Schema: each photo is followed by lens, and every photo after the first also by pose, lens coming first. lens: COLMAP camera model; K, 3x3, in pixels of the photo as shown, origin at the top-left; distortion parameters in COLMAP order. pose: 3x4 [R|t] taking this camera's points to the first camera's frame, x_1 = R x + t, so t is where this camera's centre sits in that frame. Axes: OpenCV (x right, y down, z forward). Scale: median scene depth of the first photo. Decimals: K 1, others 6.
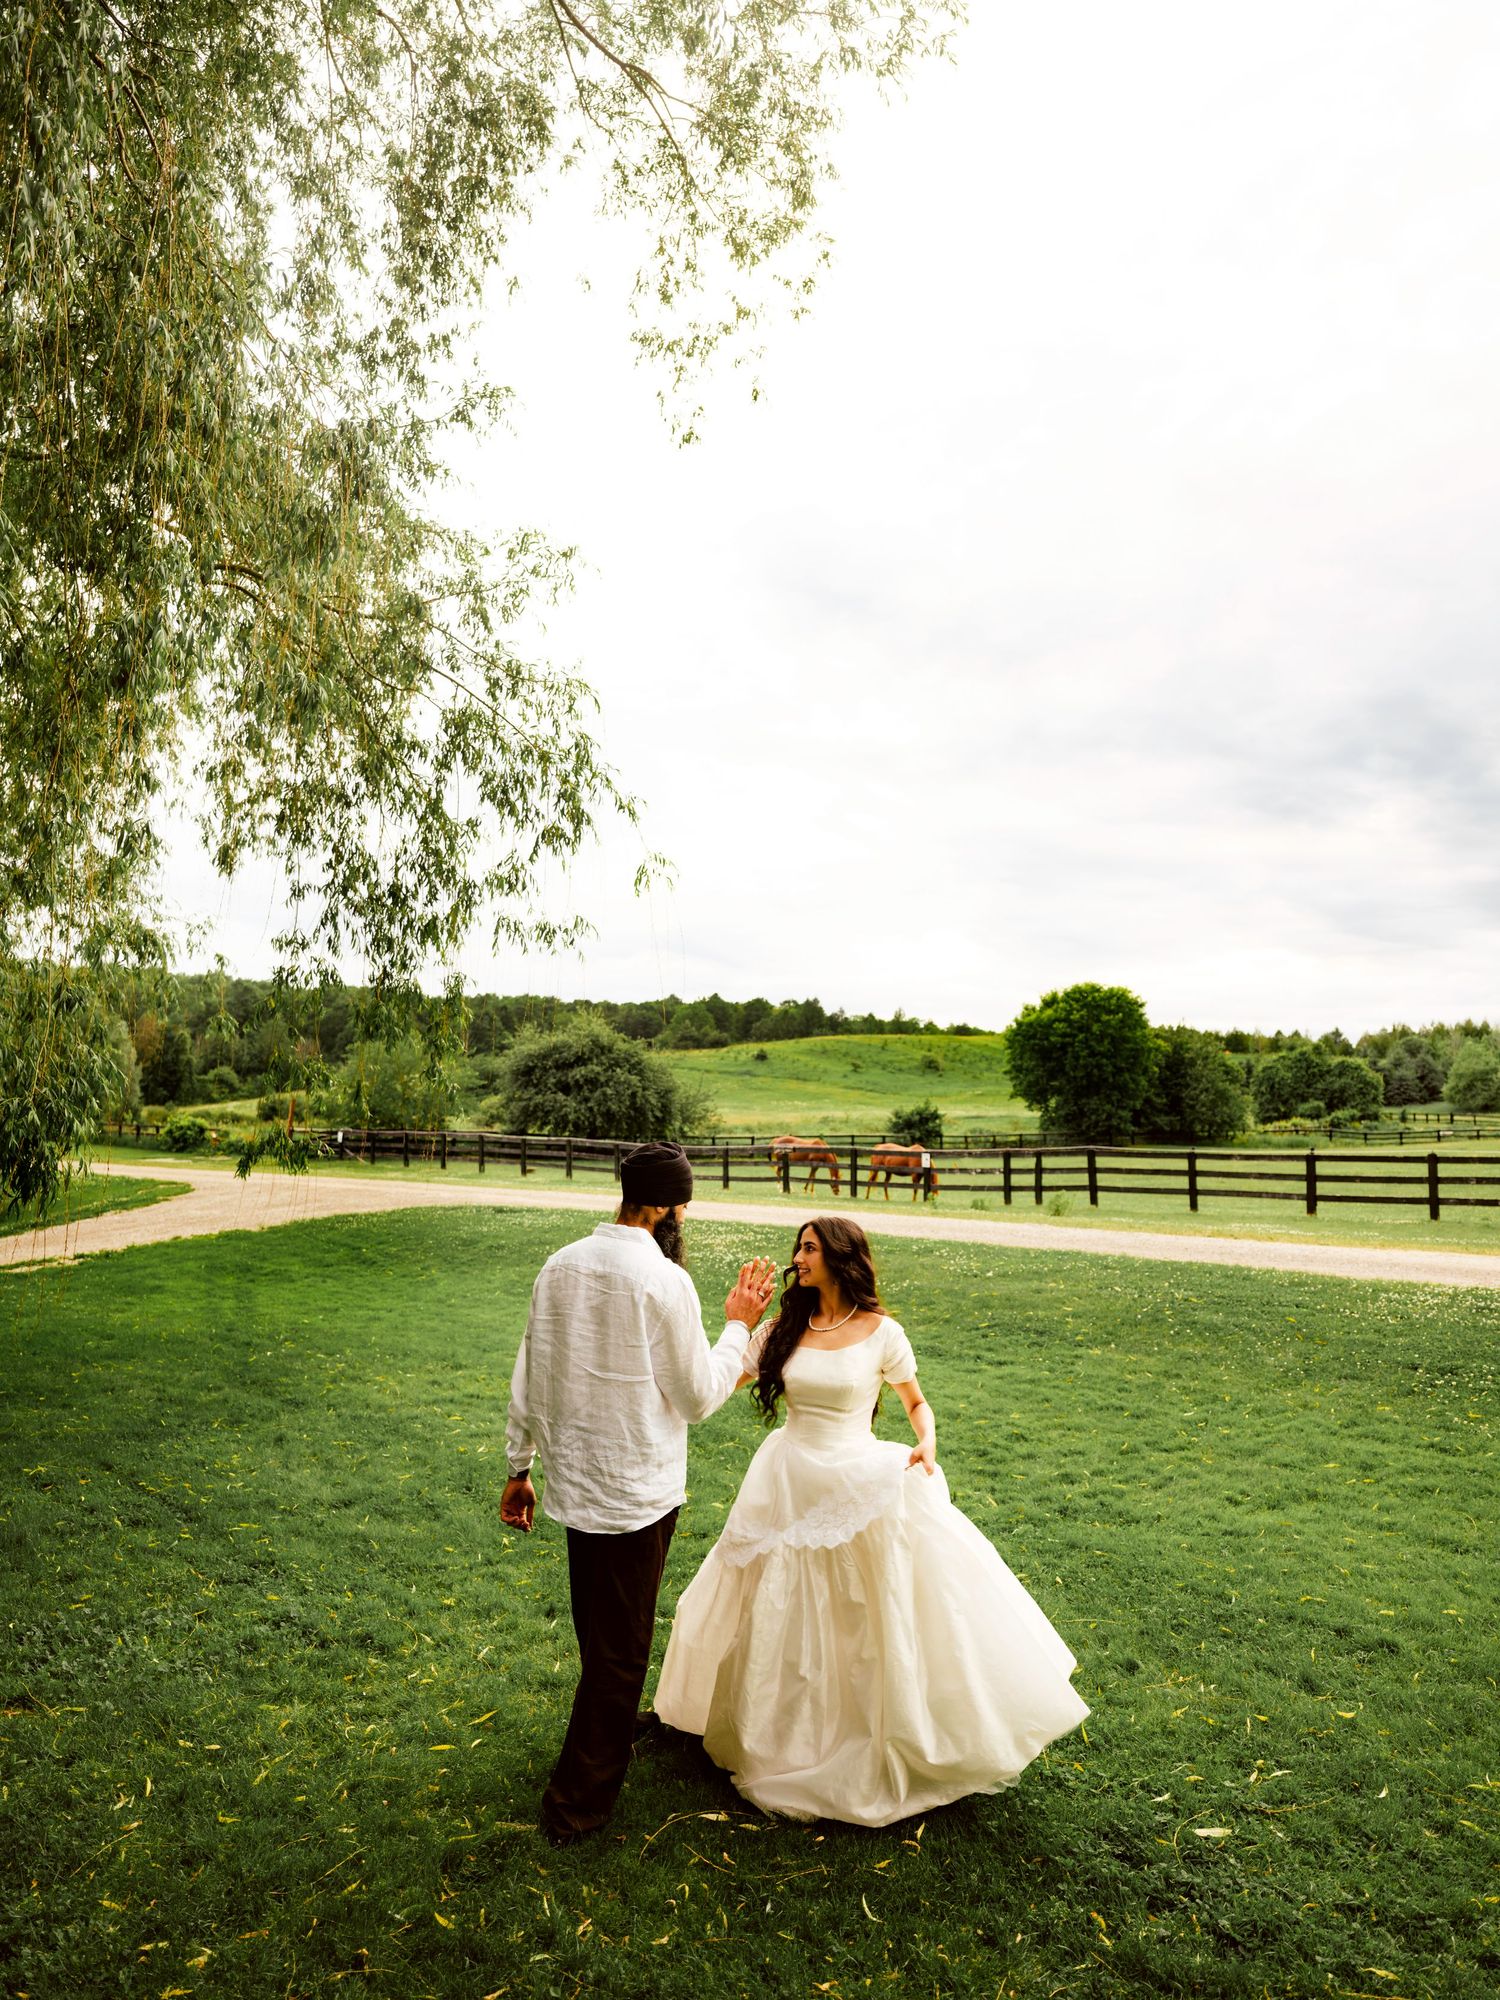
lens RADIAL K [[1347.1, 0, 696.3], [0, 1347.1, 1016.2], [0, 0, 1]] dist [-0.040879, 0.000046]
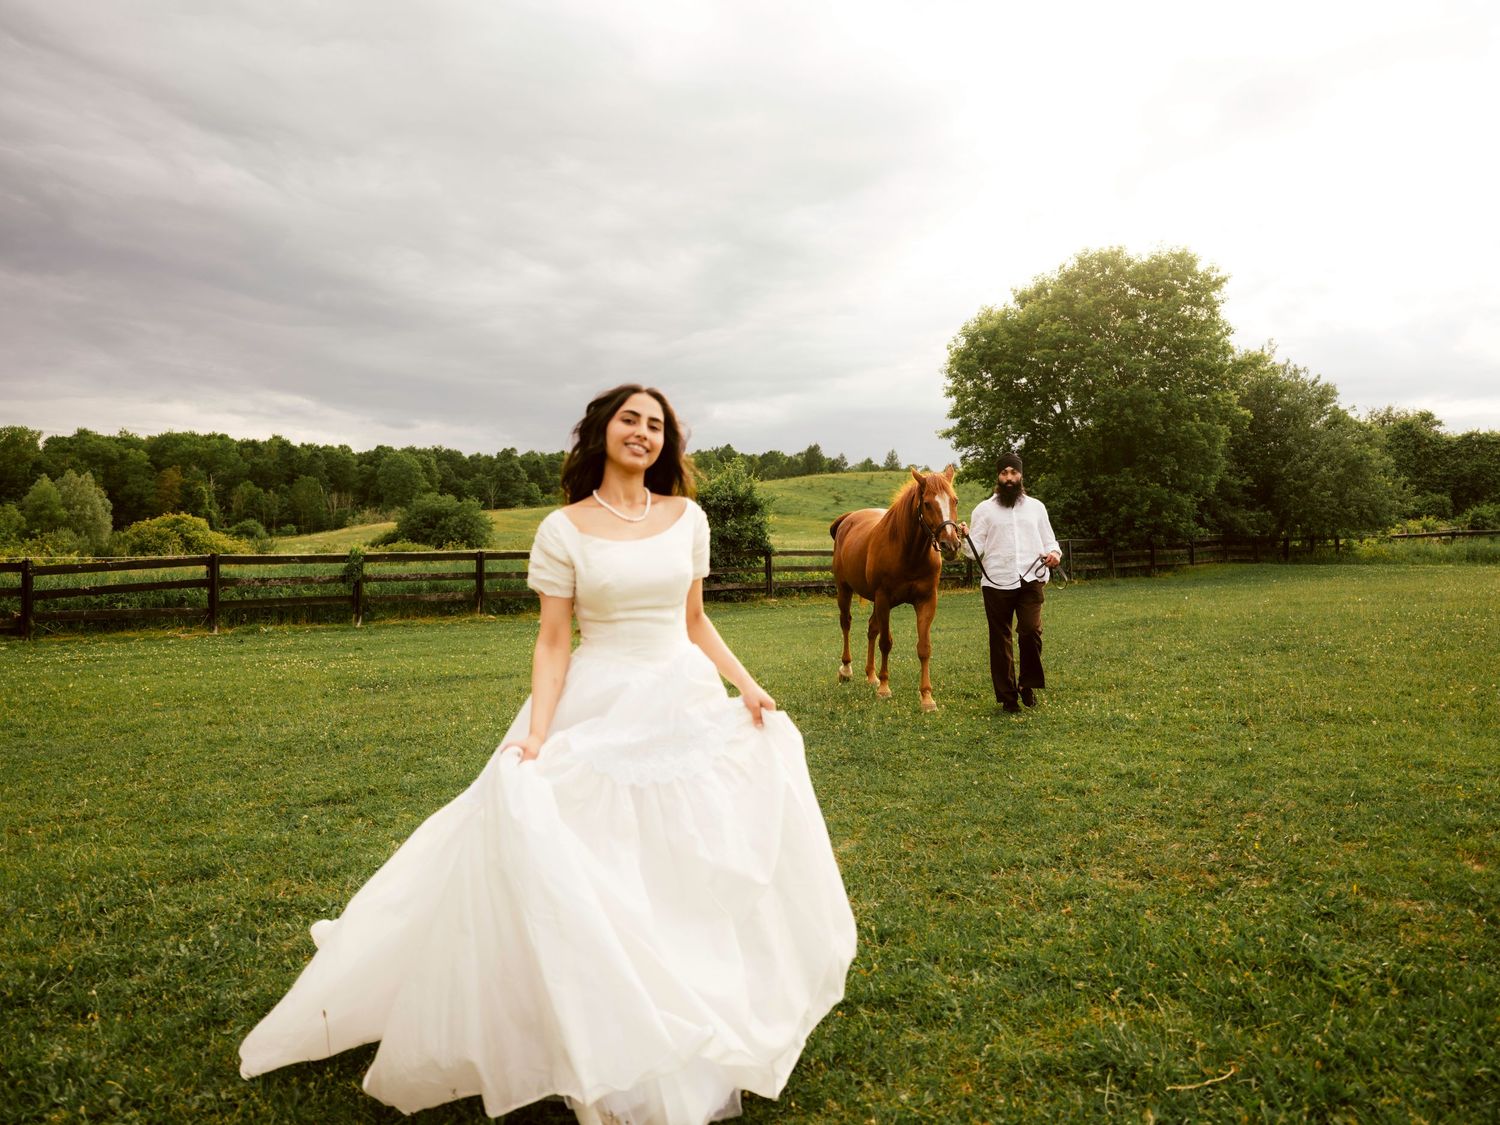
lens RADIAL K [[1059.4, 0, 750.0], [0, 1059.4, 562.5], [0, 0, 1]] dist [-0.002522, -0.005048]
pose [[0.999606, -0.028080, -0.000162, 0.123744], [0.028005, 0.996474, 0.079088, 0.046617], [-0.002059, -0.079061, 0.996868, 0.476460]]
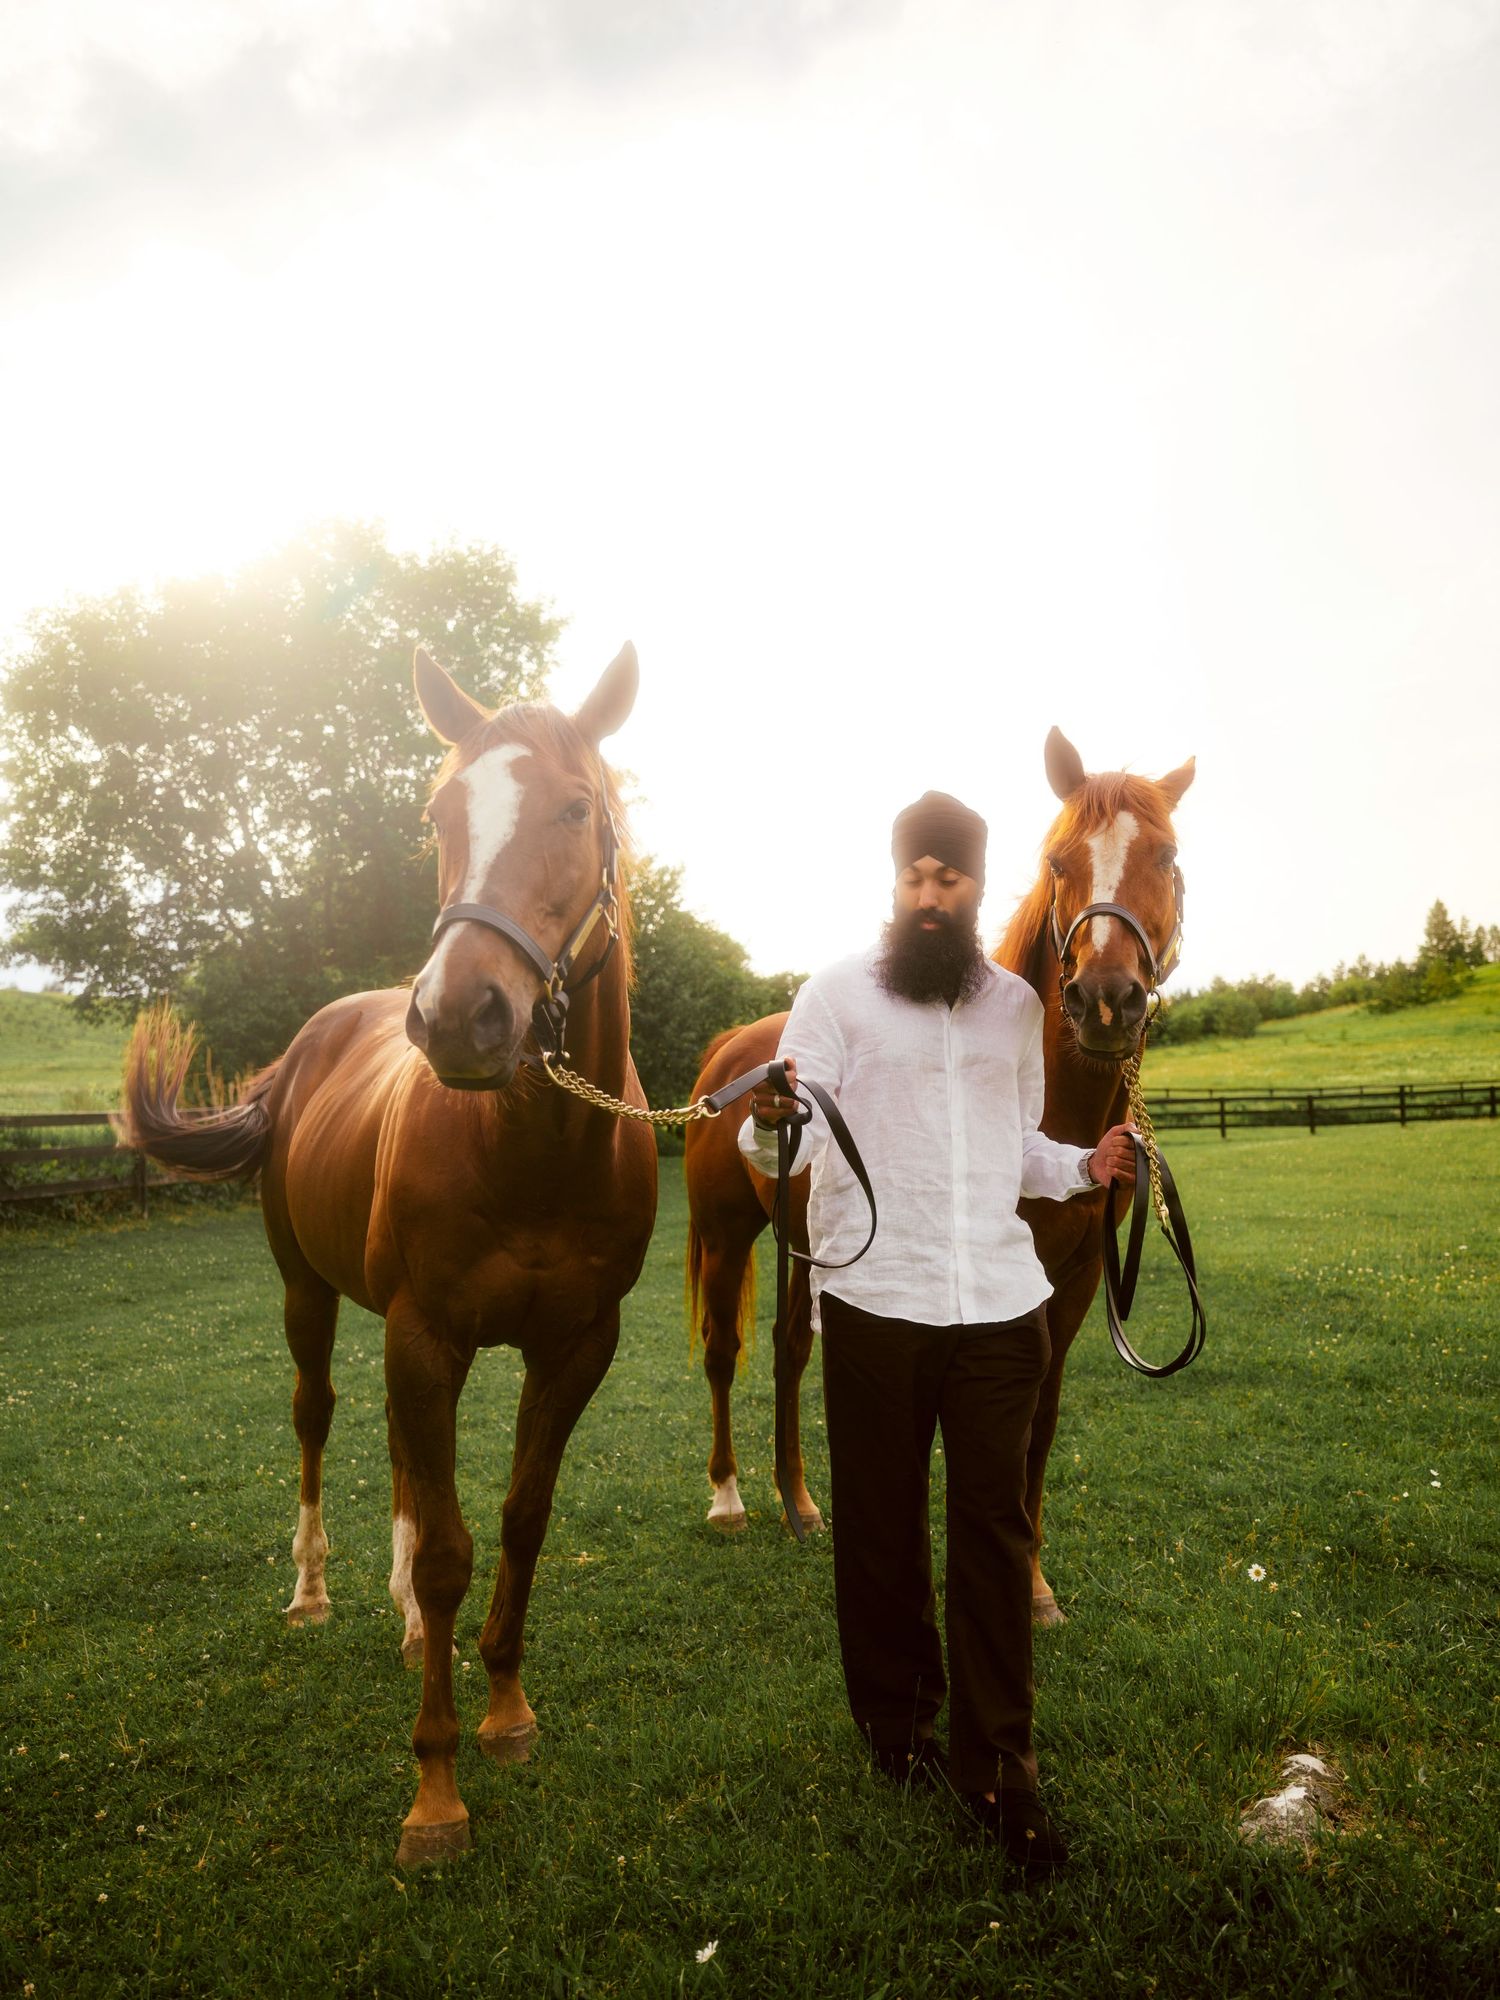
lens RADIAL K [[1347.1, 0, 696.3], [0, 1347.1, 1016.2], [0, 0, 1]] dist [-0.040879, 0.000046]
pose [[0.804365, 0.033013, 0.593217, 0.158698], [-0.033054, 0.999395, -0.010798, 0.055300], [-0.593215, -0.010923, 0.804970, 0.607600]]
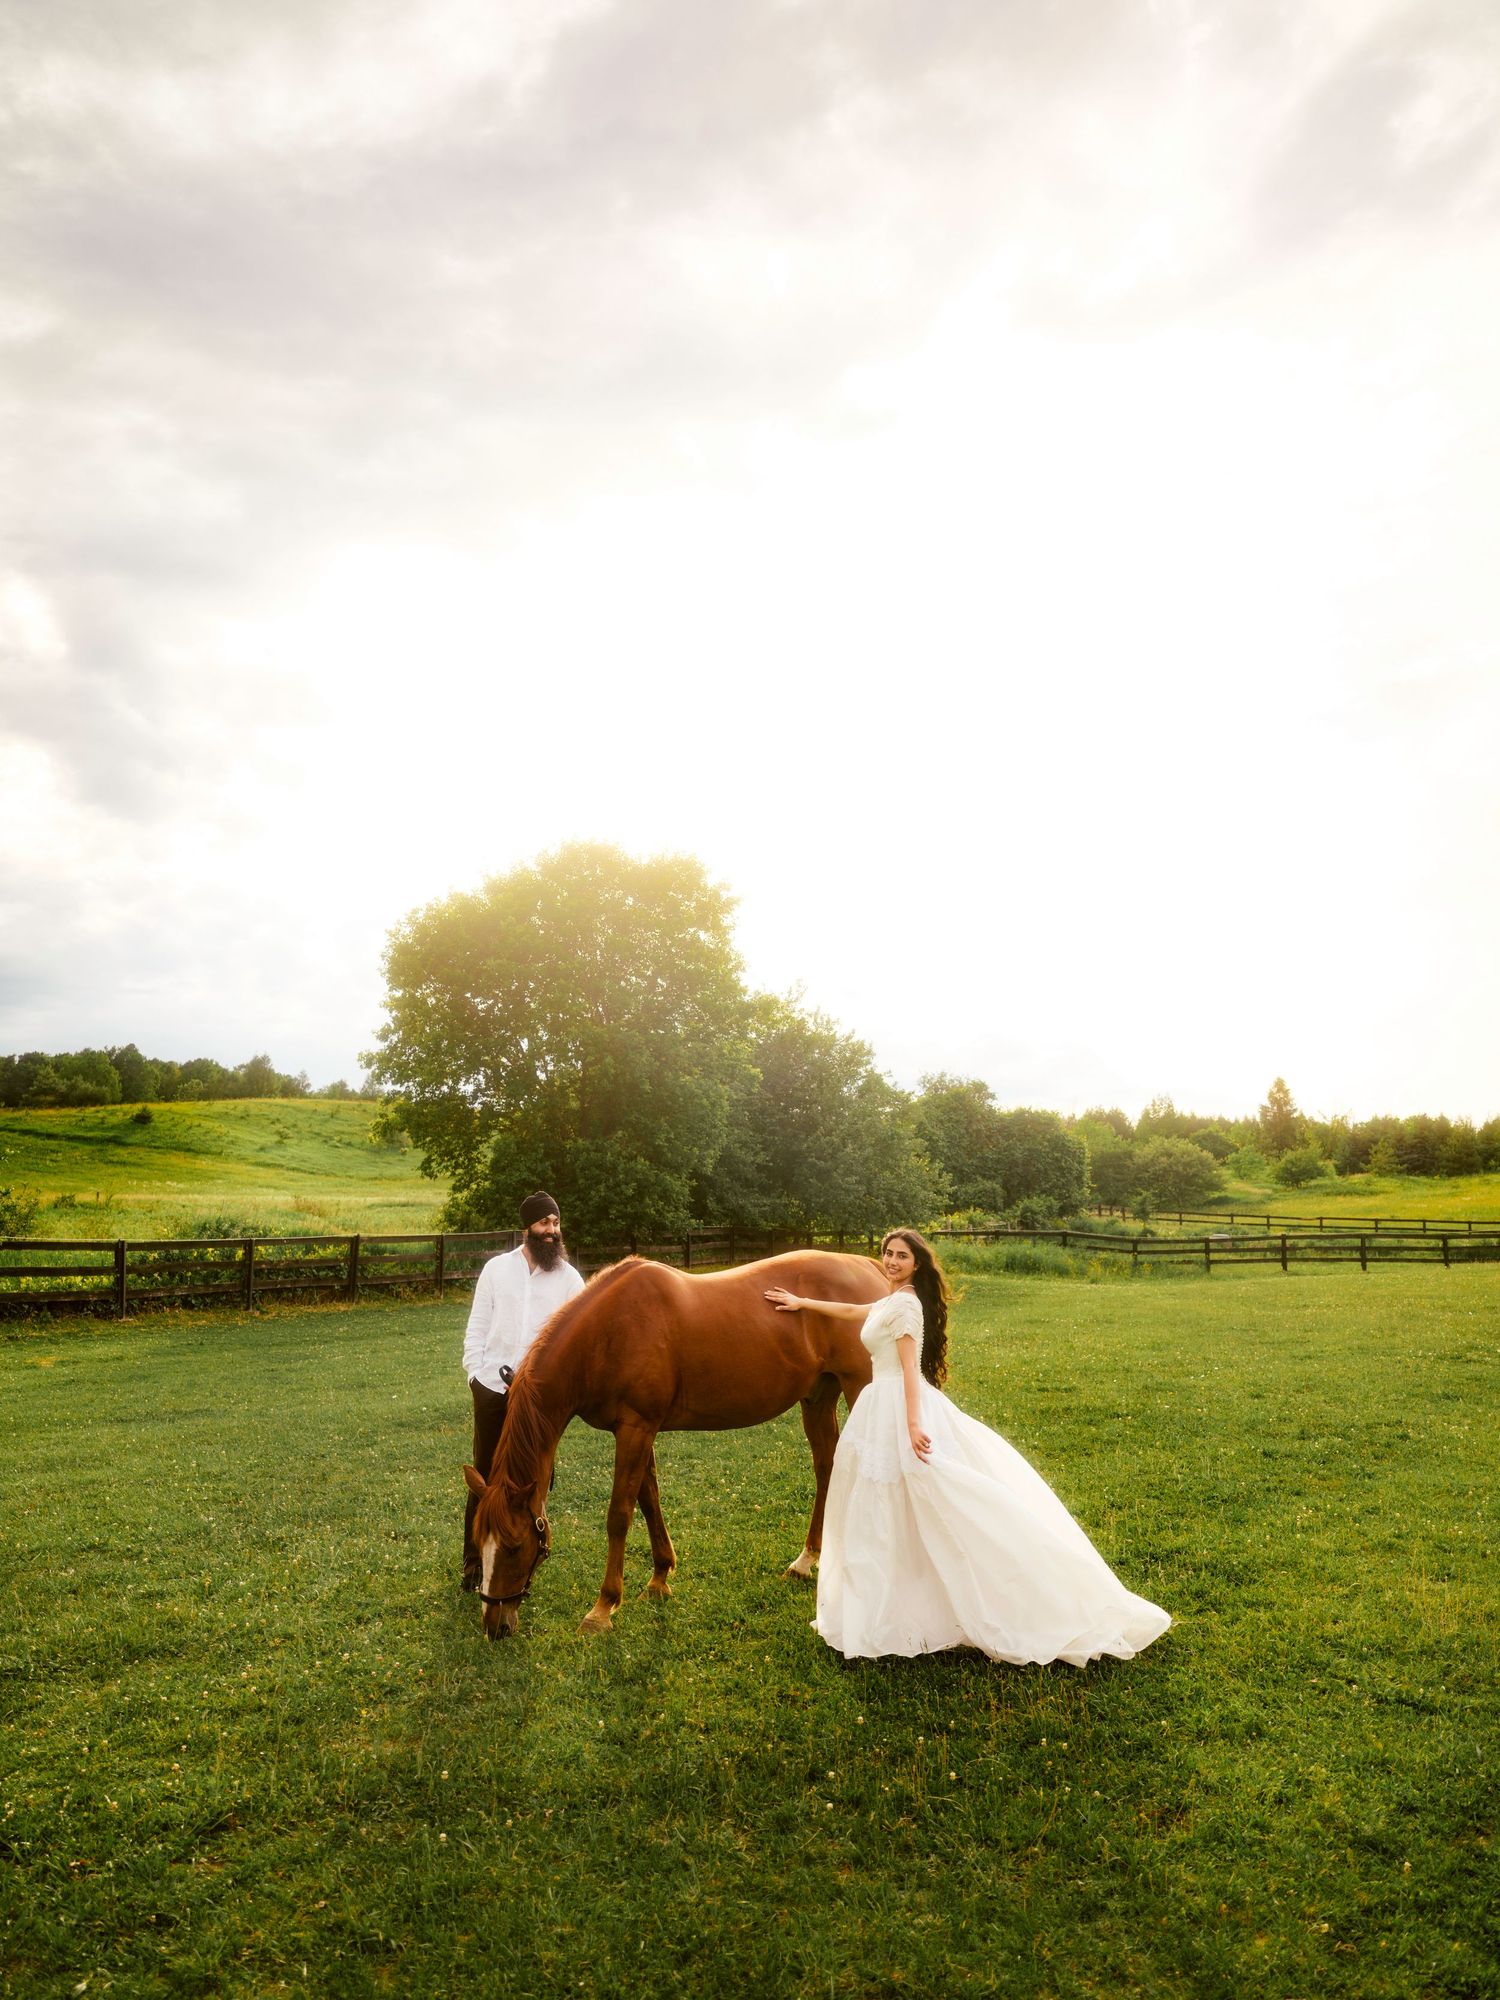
lens RADIAL K [[1402.2, 0, 762.9], [0, 1402.2, 961.9], [0, 0, 1]] dist [-0.000068, -0.000331]
pose [[0.920396, 0.081127, 0.382479, 0.147688], [-0.041181, 0.992910, -0.111507, 0.042268], [-0.388814, 0.086880, 0.917211, 0.493169]]
